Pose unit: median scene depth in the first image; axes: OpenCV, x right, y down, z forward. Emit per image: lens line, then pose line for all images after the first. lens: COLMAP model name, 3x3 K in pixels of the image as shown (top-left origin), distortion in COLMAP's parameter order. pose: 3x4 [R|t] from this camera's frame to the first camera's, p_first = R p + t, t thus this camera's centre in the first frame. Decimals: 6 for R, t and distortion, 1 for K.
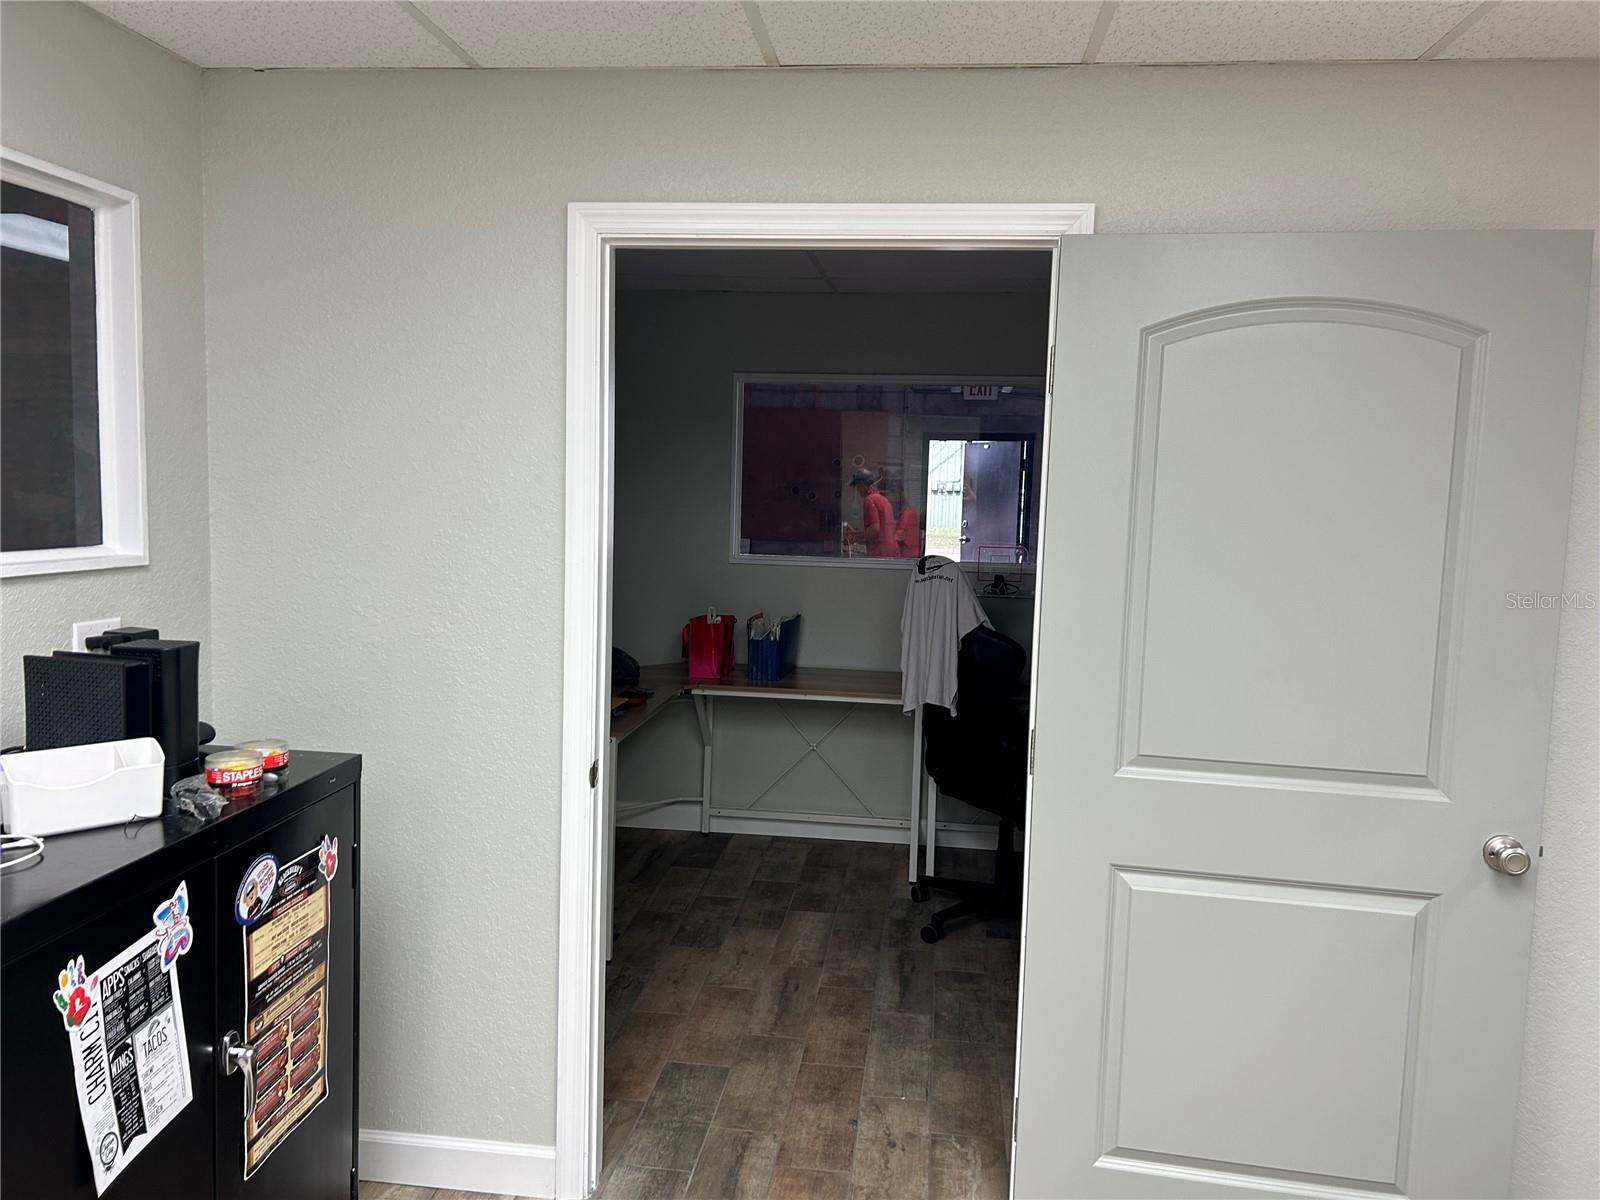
lens RADIAL K [[1229.8, 0, 800.0], [0, 1229.8, 600.0], [0, 0, 1]] dist [0.002367, -0.002814]
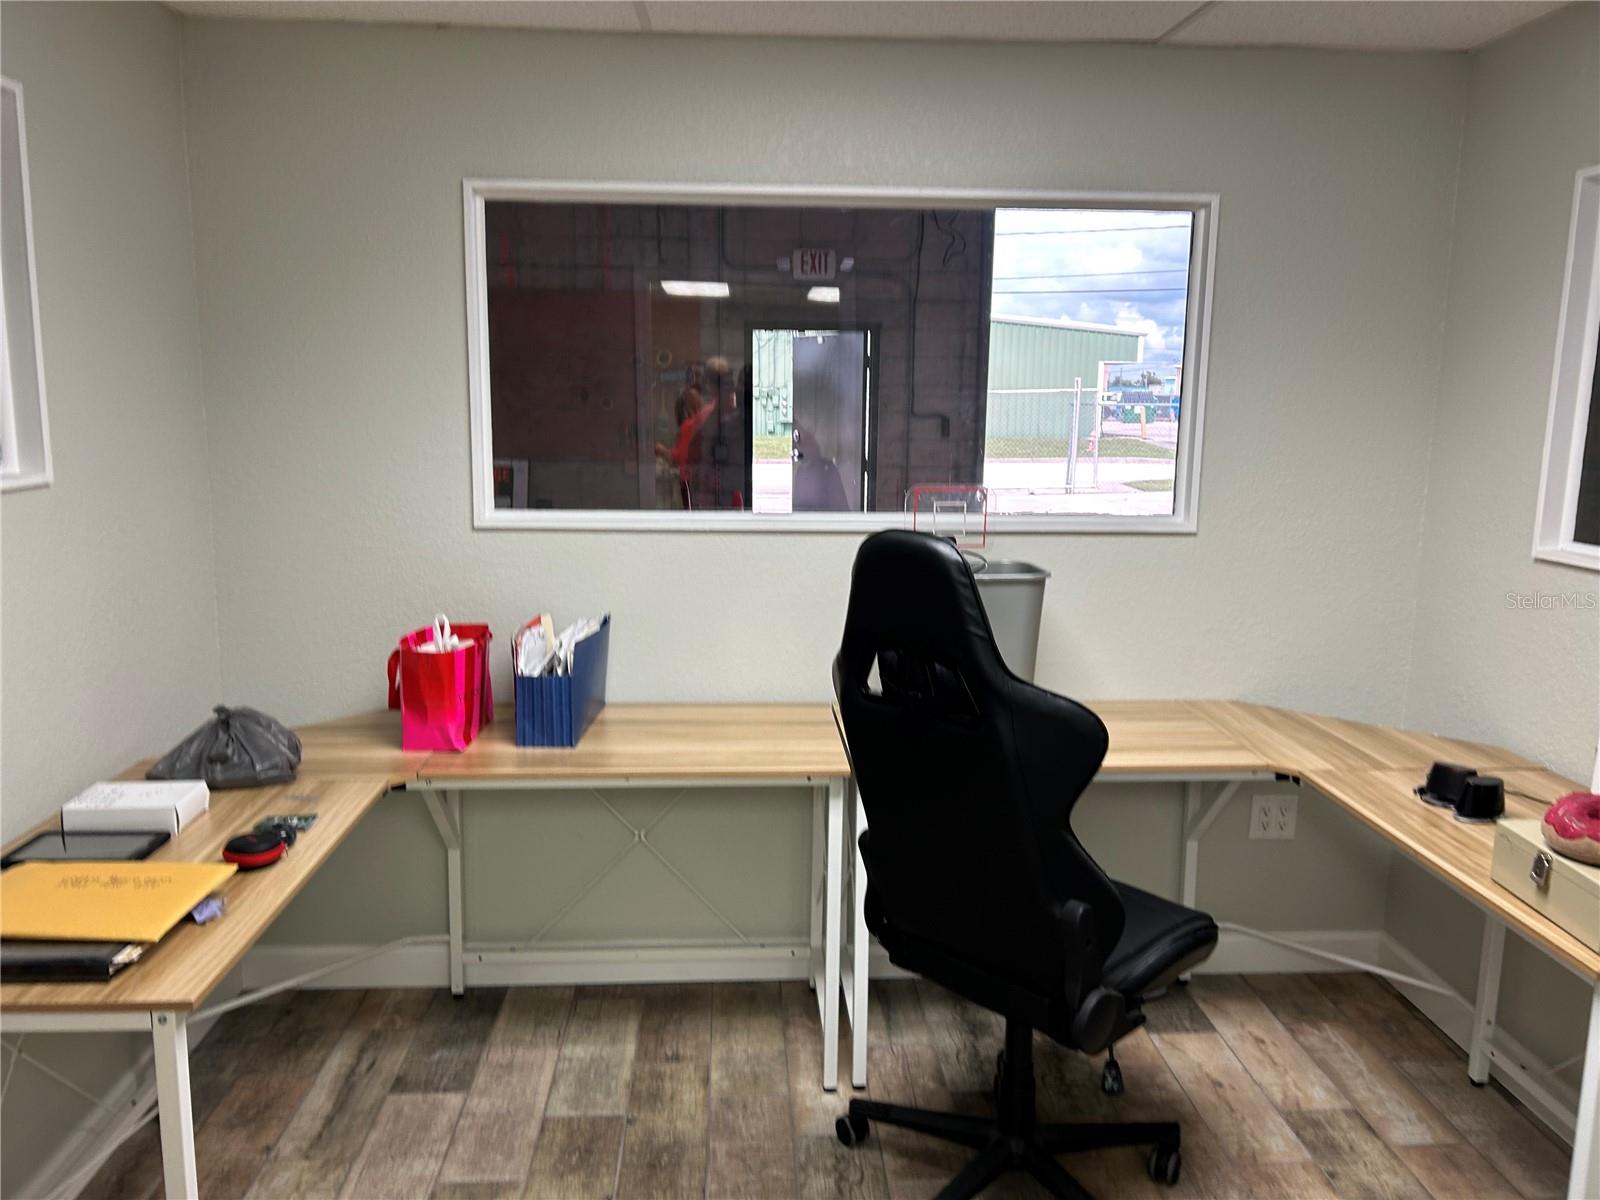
lens RADIAL K [[1194.1, 0, 800.0], [0, 1194.1, 600.0], [0, 0, 1]] dist [-0.000237, -0.001881]
pose [[0.984393, -0.043212, 0.170596, -0.006121], [0.029604, 0.996232, 0.081522, -0.037036], [-0.173476, -0.075199, 0.981963, 0.444356]]
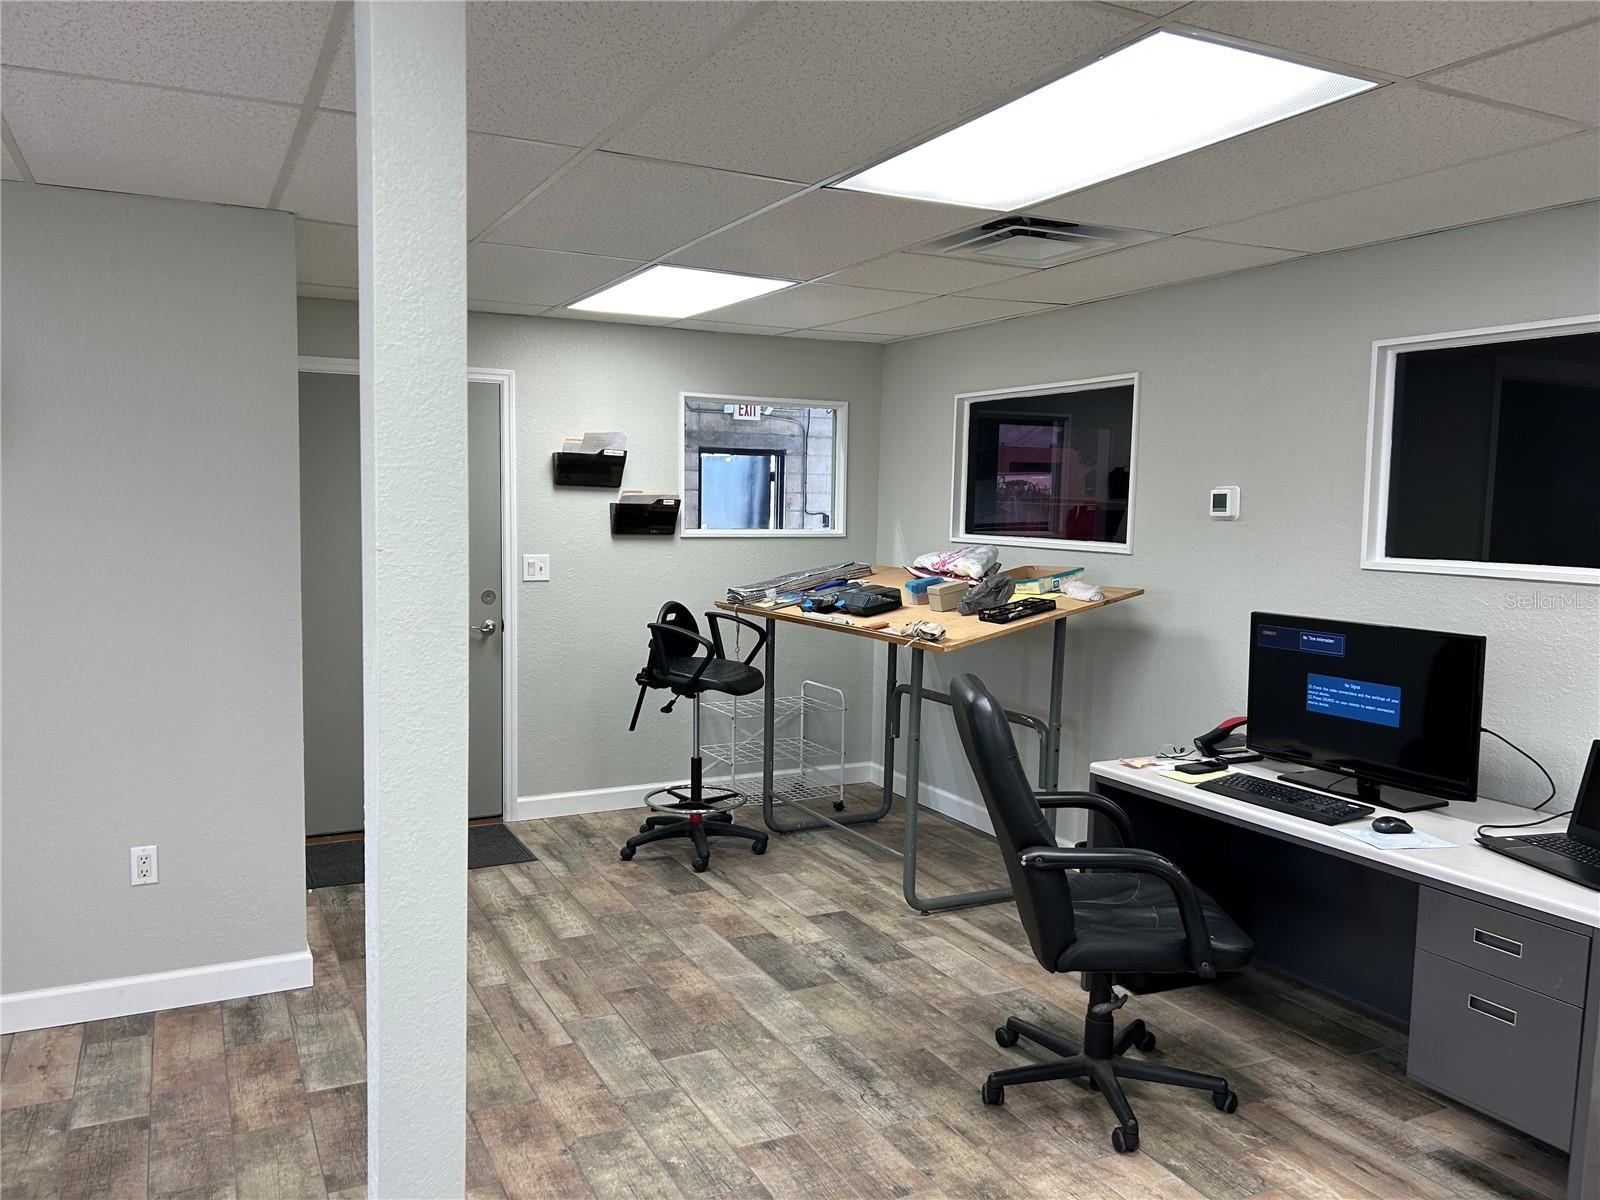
lens RADIAL K [[1229.8, 0, 800.0], [0, 1229.8, 600.0], [0, 0, 1]] dist [0.002367, -0.002814]
pose [[0.835049, -0.054186, 0.547501, -0.880101], [0.055846, 0.998346, 0.013630, -0.013559], [-0.547335, 0.019194, 0.836694, 0.022464]]
